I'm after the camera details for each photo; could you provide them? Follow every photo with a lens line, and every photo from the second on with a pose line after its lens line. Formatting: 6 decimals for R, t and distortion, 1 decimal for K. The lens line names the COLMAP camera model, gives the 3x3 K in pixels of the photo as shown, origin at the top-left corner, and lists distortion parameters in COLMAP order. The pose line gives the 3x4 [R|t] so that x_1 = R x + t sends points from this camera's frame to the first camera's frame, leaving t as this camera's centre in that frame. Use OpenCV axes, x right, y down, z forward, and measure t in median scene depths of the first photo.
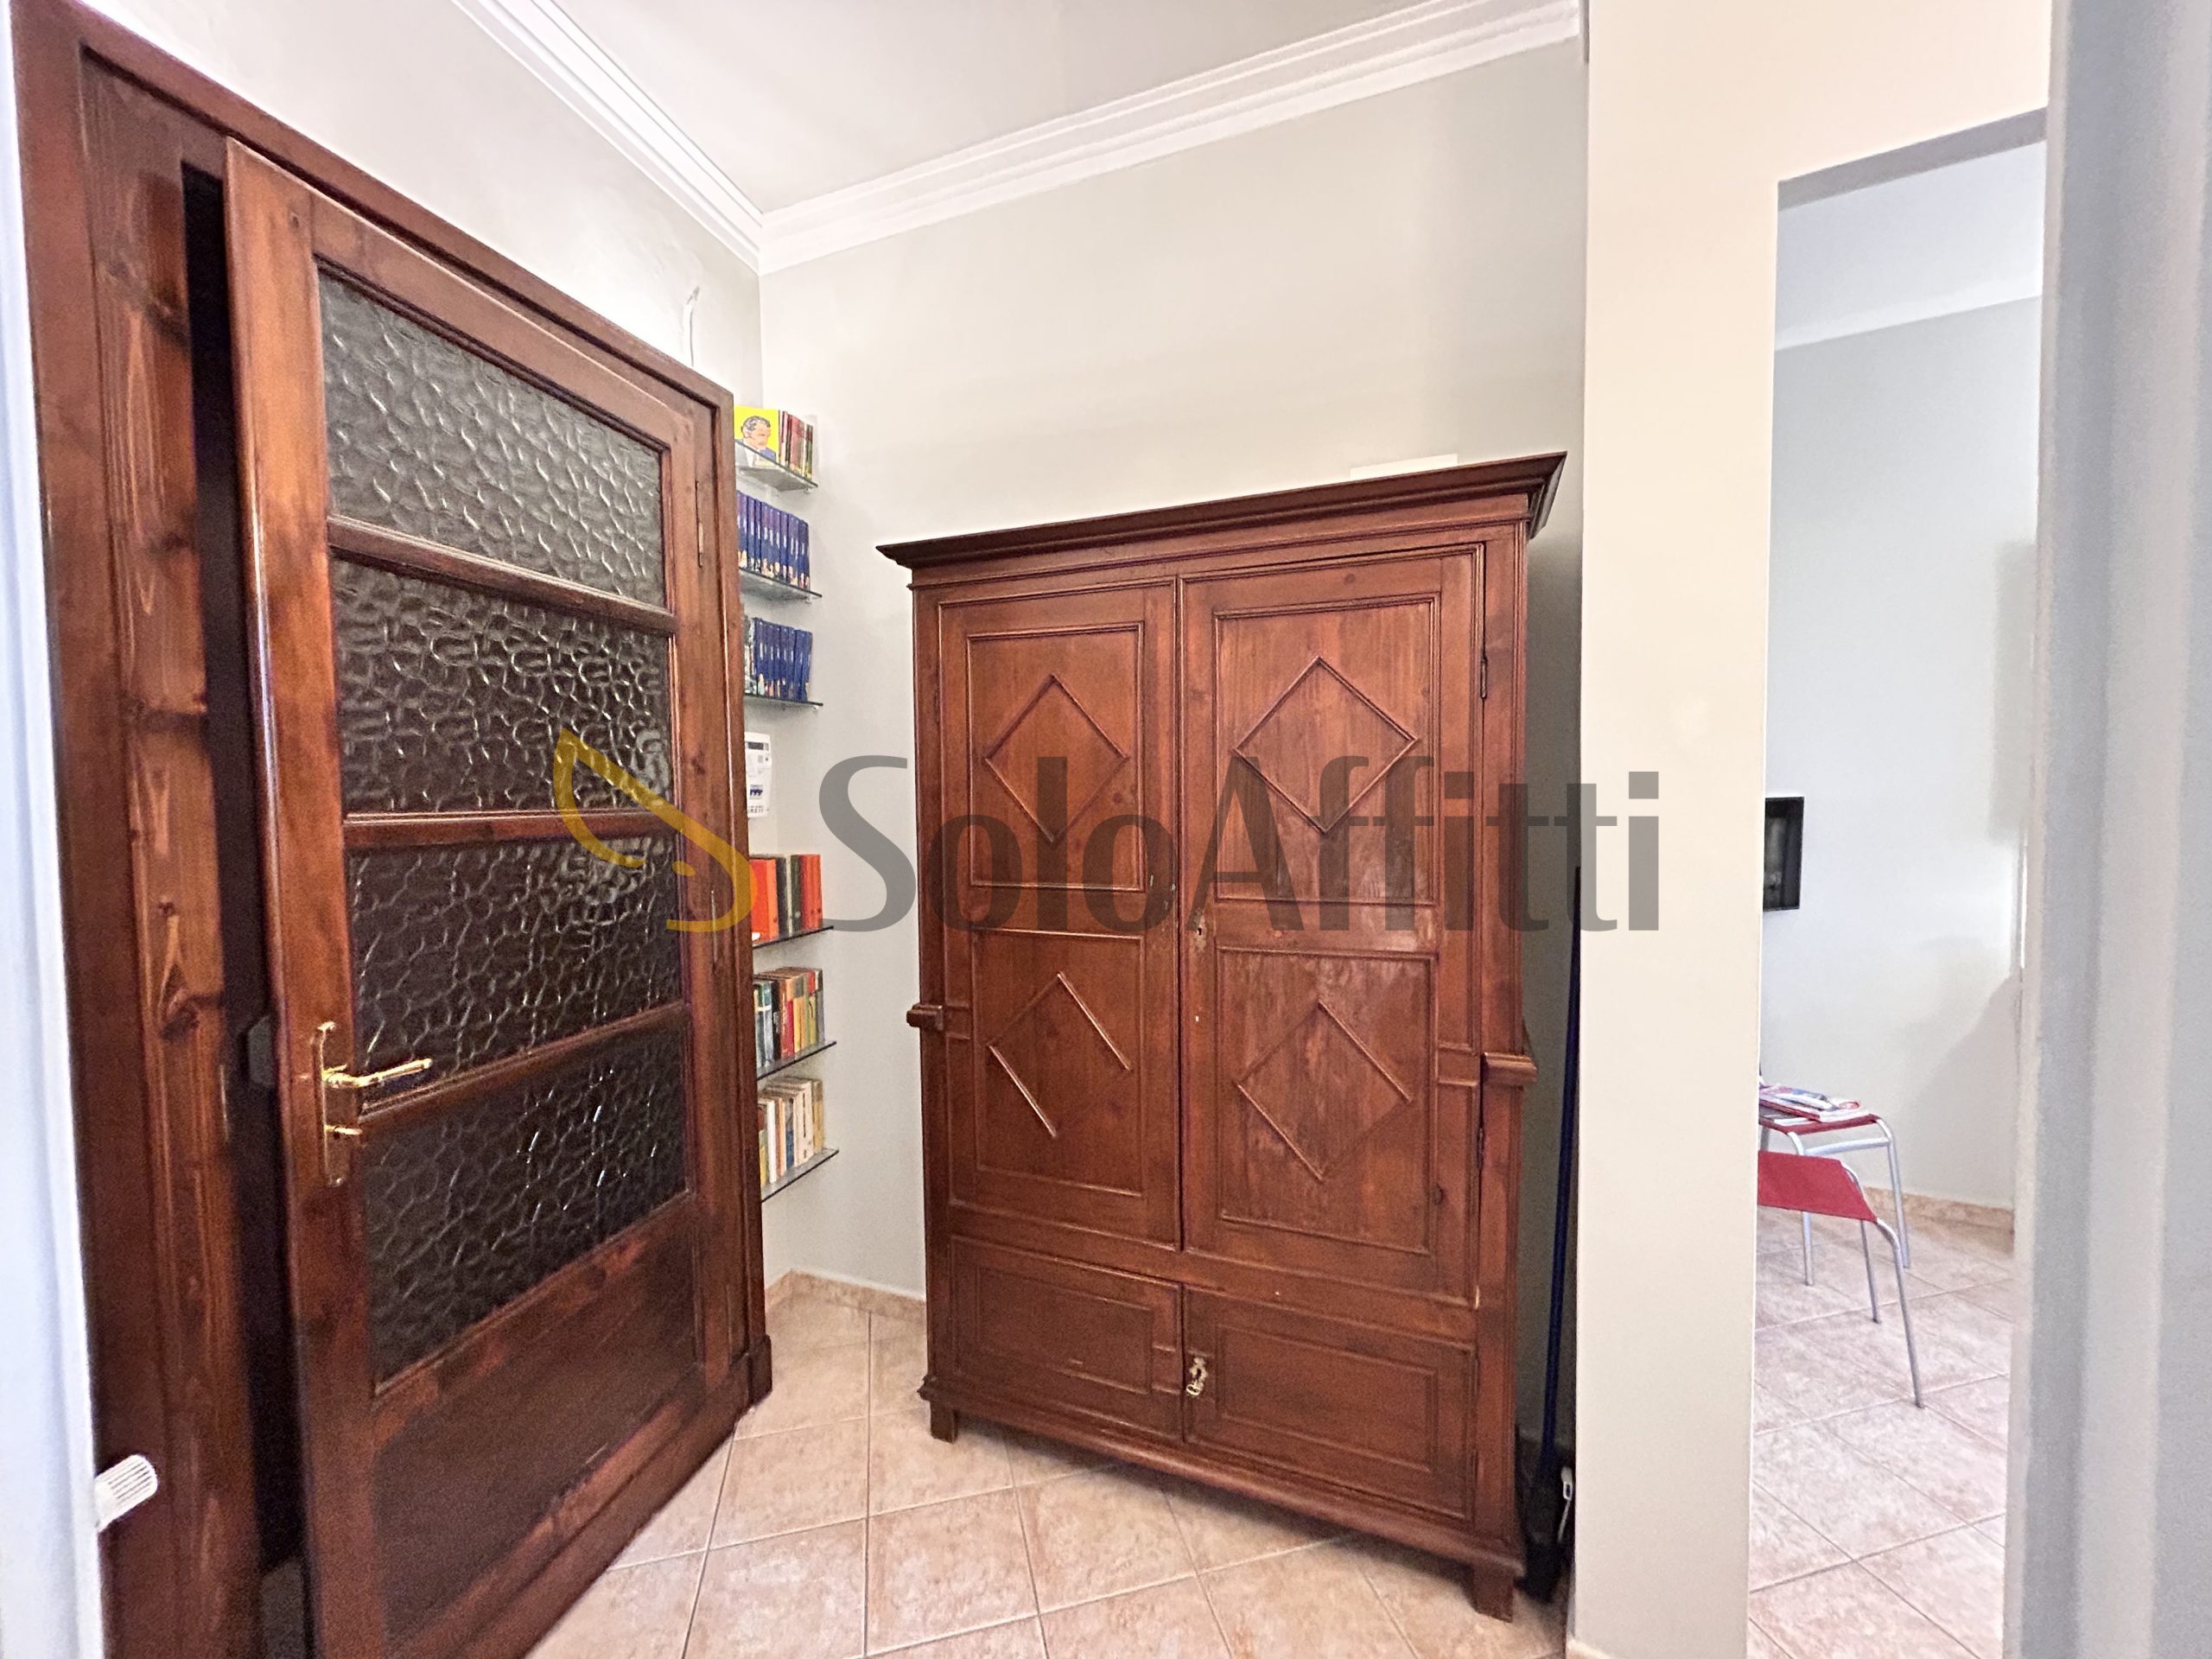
lens RADIAL K [[887.6, 0, 1105.7], [0, 887.6, 833.4], [0, 0, 1]] dist [-0.003771, 0.000747]
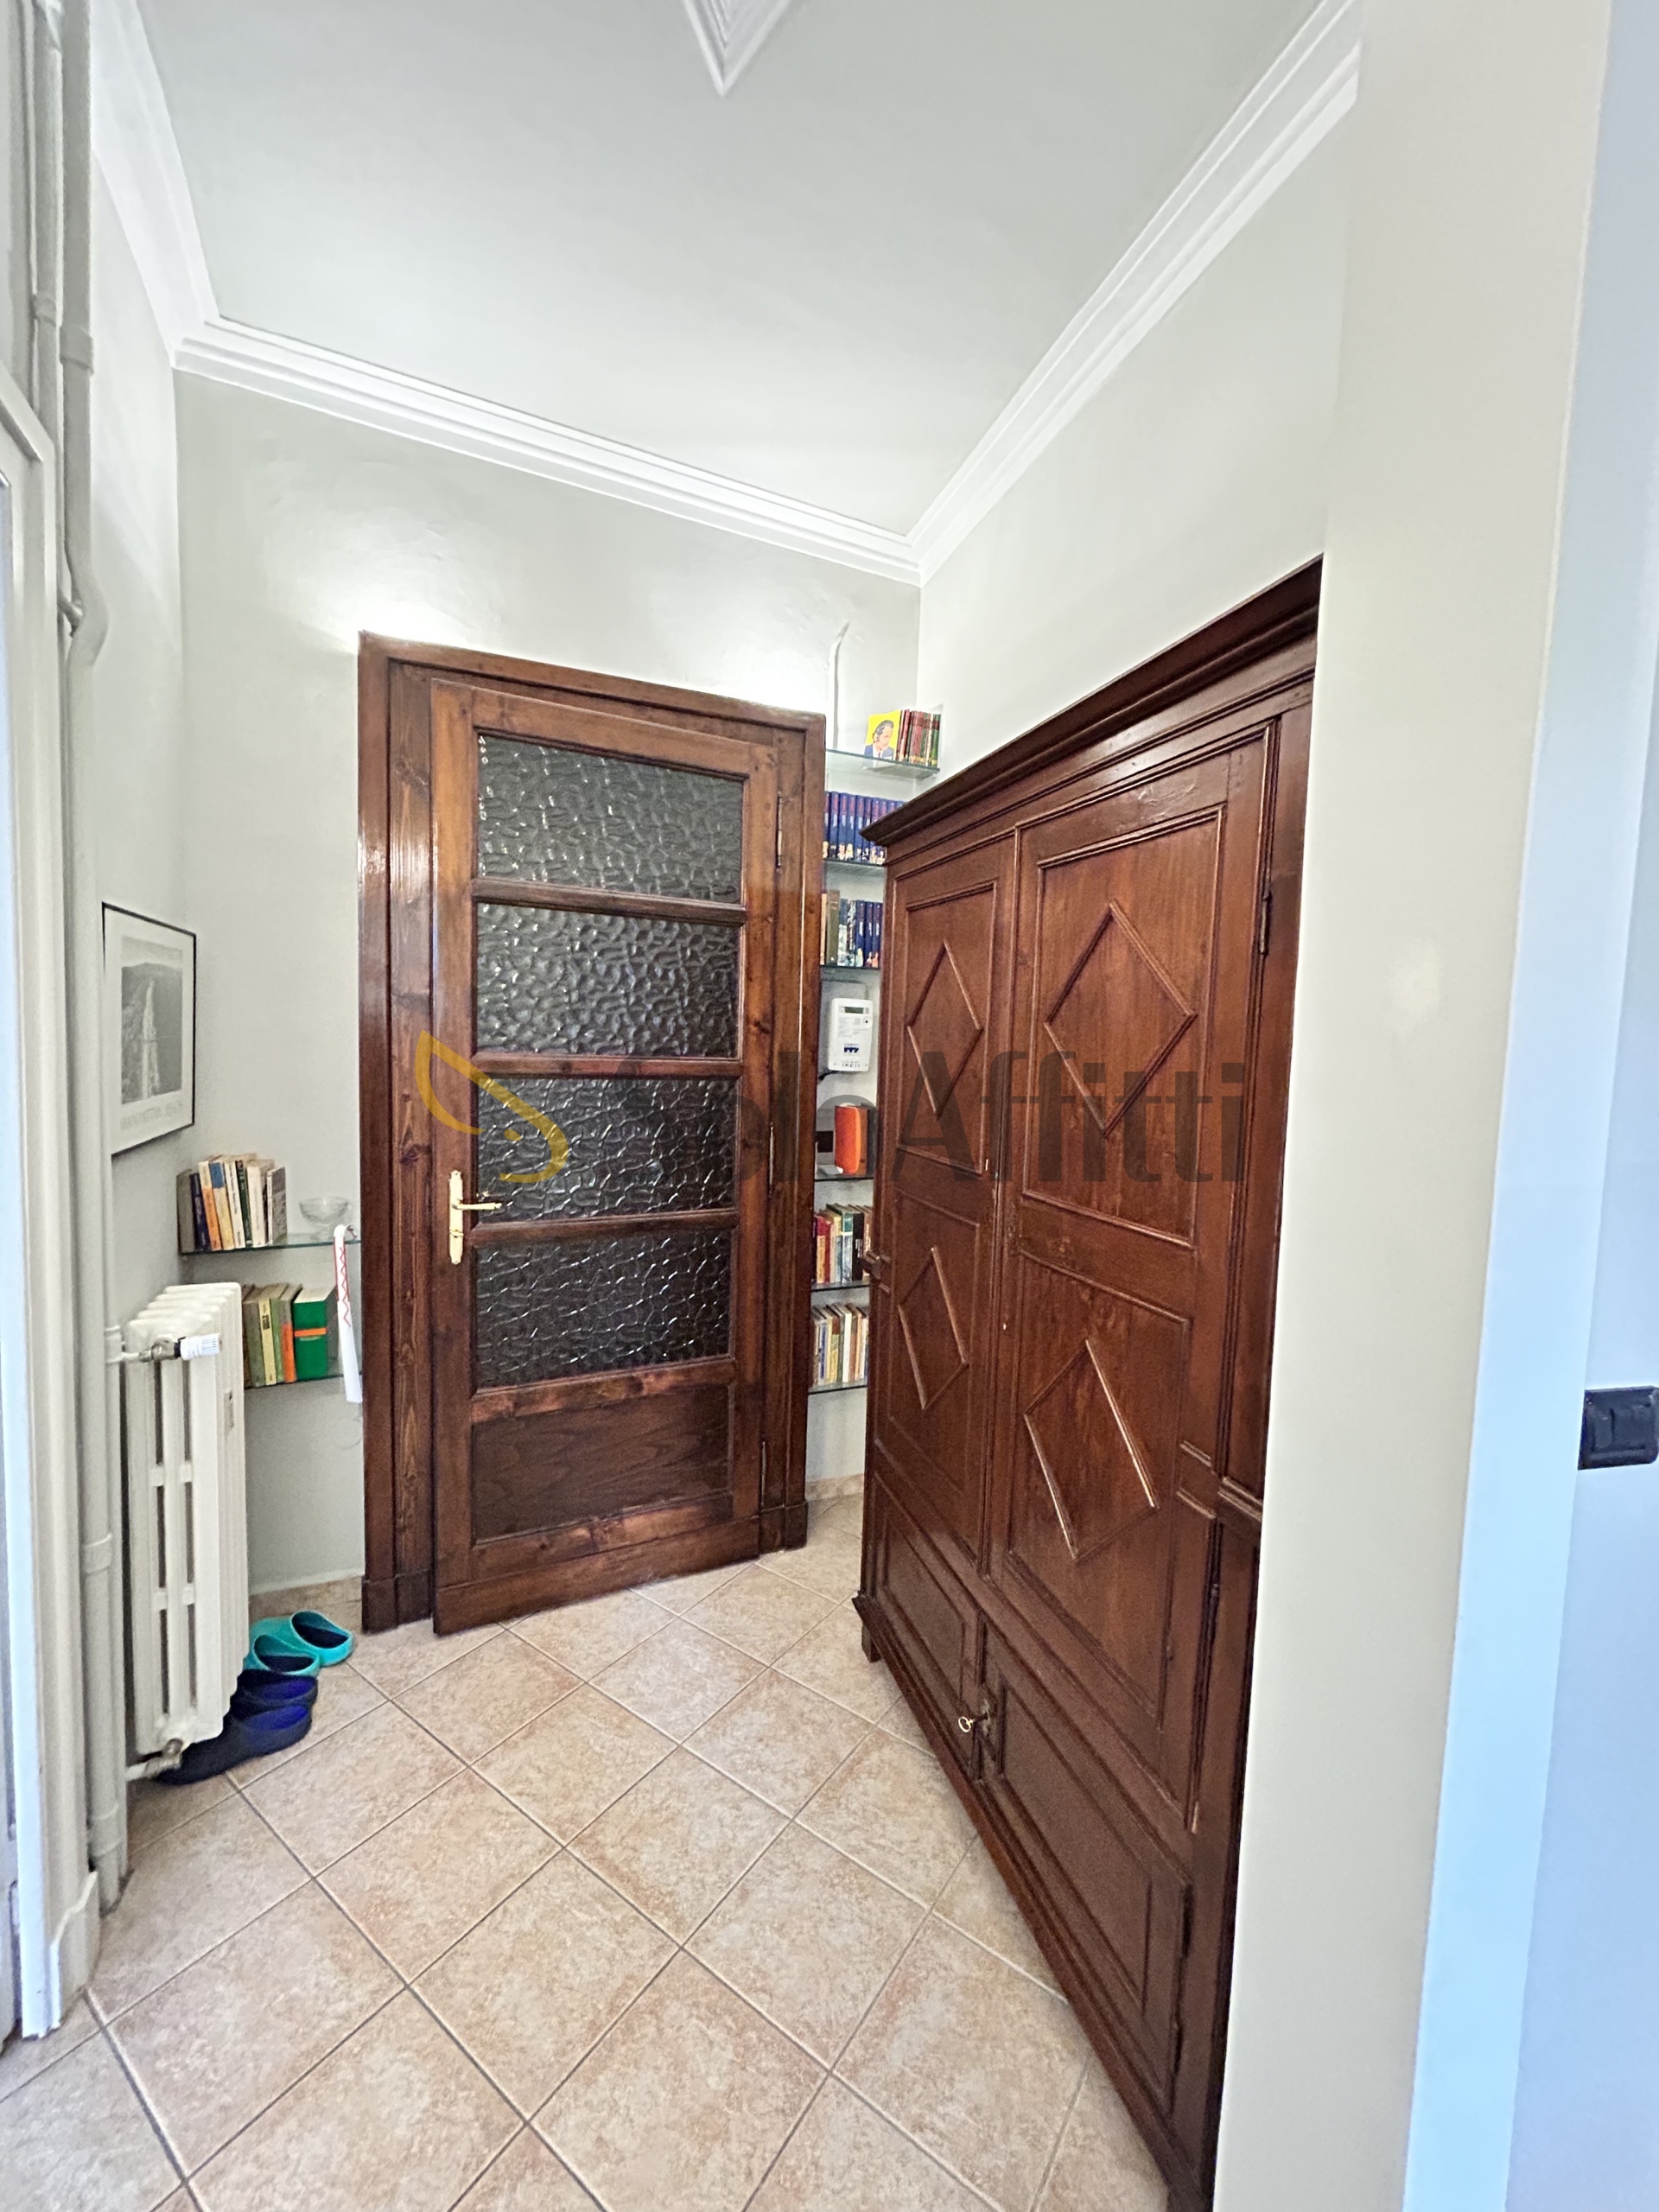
lens RADIAL K [[887.6, 0, 820.3], [0, 887.6, 1107.6], [0, 0, 1]] dist [-0.003771, 0.000747]
pose [[0.646641, 0.092425, -0.757175, 0.620691], [-0.076683, 0.995480, 0.056025, -0.043409], [0.758931, 0.021834, 0.650805, 0.273884]]
